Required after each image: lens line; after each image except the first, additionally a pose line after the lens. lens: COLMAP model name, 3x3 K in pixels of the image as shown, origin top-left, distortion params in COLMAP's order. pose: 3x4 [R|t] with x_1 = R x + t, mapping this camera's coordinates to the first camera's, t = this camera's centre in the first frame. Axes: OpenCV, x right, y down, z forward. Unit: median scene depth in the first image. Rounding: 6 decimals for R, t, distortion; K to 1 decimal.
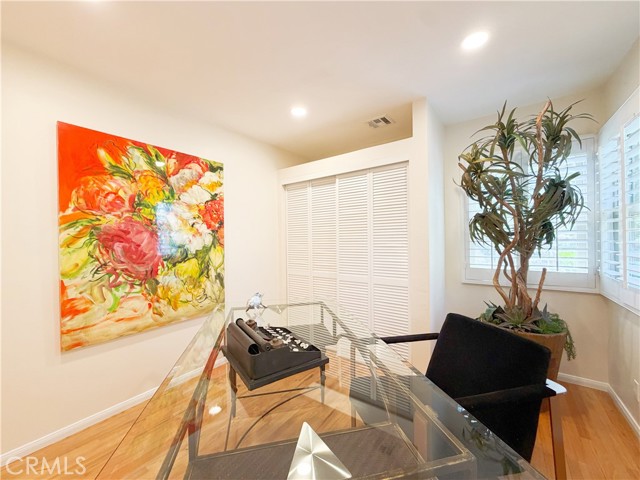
lens RADIAL K [[254.8, 0, 318.2], [0, 254.8, 240.1], [0, 0, 1]] dist [0.000094, -0.000368]
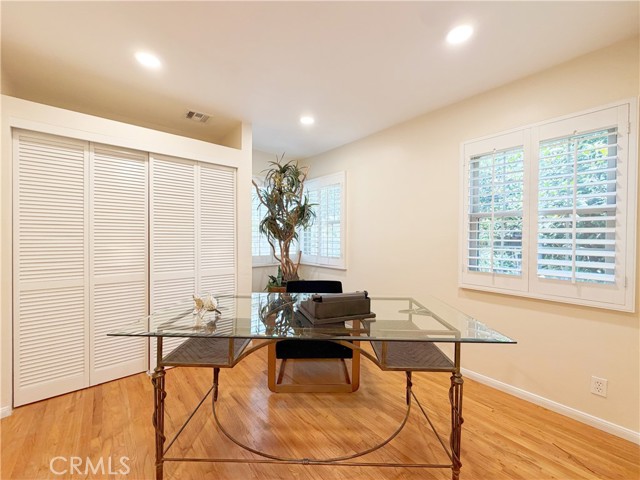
lens RADIAL K [[254.8, 0, 318.2], [0, 254.8, 240.1], [0, 0, 1]] dist [0.000094, -0.000368]
pose [[0.240129, 0.004094, 0.970732, -0.720562], [-0.007646, 0.999968, -0.002326, 0.028504], [-0.970711, -0.006864, 0.240152, 0.338899]]
